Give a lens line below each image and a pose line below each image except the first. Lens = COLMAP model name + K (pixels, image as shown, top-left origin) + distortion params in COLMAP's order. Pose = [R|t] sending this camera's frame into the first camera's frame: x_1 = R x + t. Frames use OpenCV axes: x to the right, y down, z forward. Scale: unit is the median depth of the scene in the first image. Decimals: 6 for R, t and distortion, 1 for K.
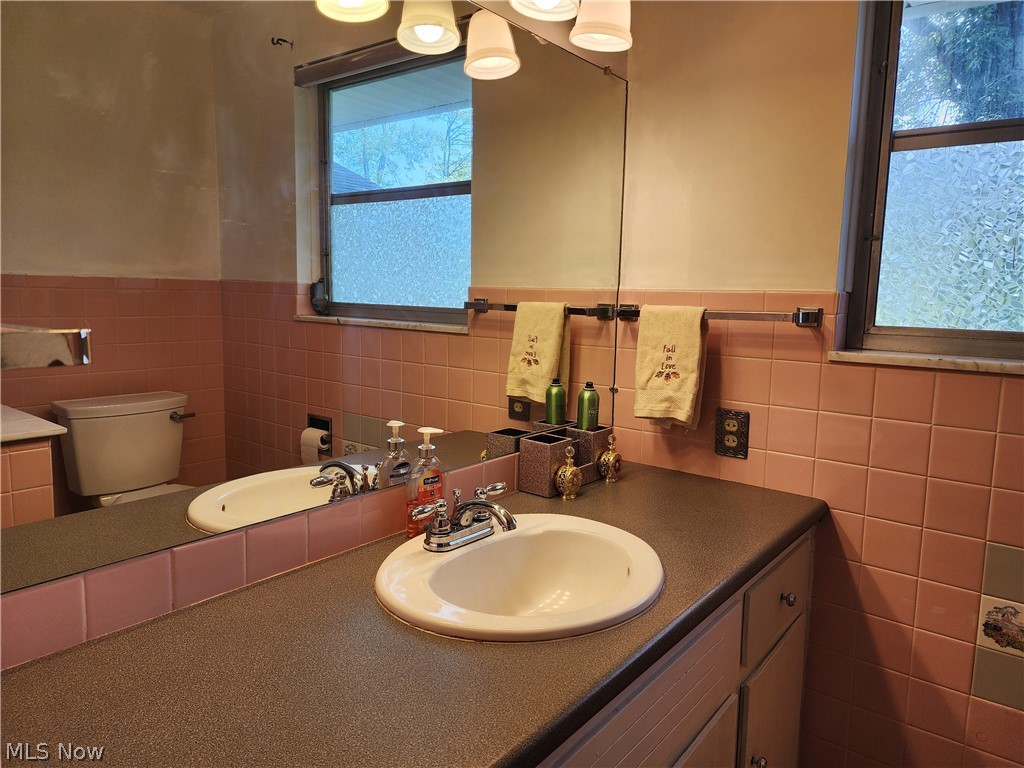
lens RADIAL K [[690.9, 0, 513.5], [0, 690.9, 374.9], [0, 0, 1]] dist [0.070784, -0.052240]
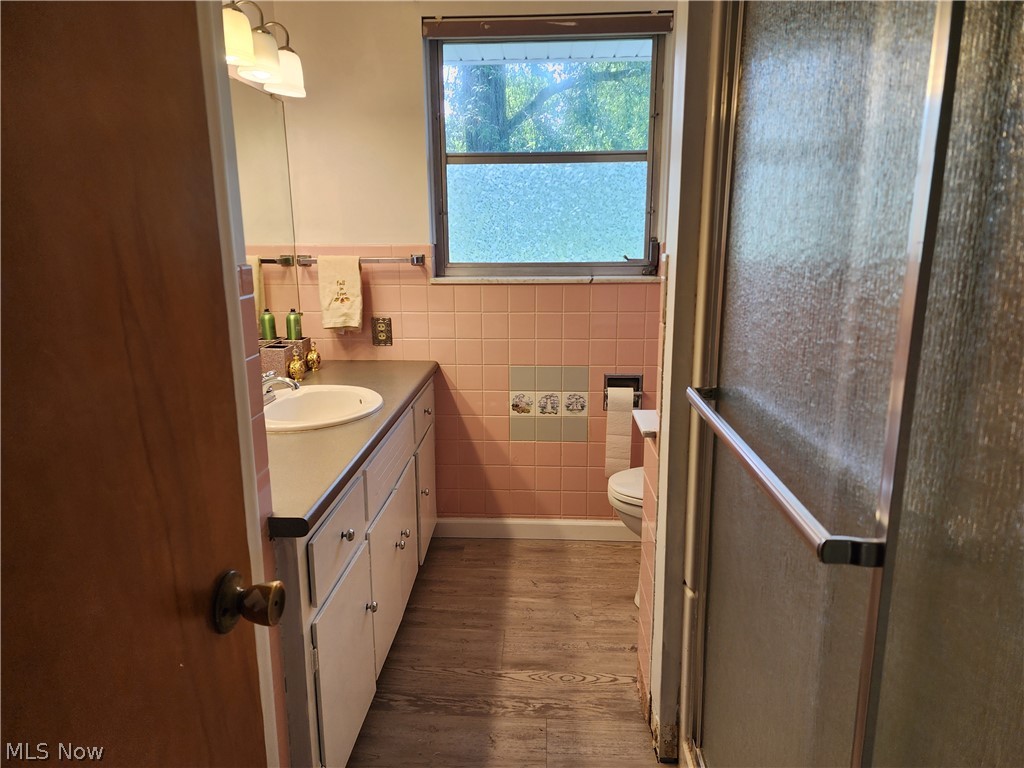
lens RADIAL K [[690.9, 0, 508.7], [0, 690.9, 380.1], [0, 0, 1]] dist [0.070784, -0.052240]
pose [[0.818056, -0.149527, 0.555361, -0.381940], [0.092774, 0.987275, 0.129159, 0.012434], [-0.567606, -0.054136, 0.821518, -0.548743]]
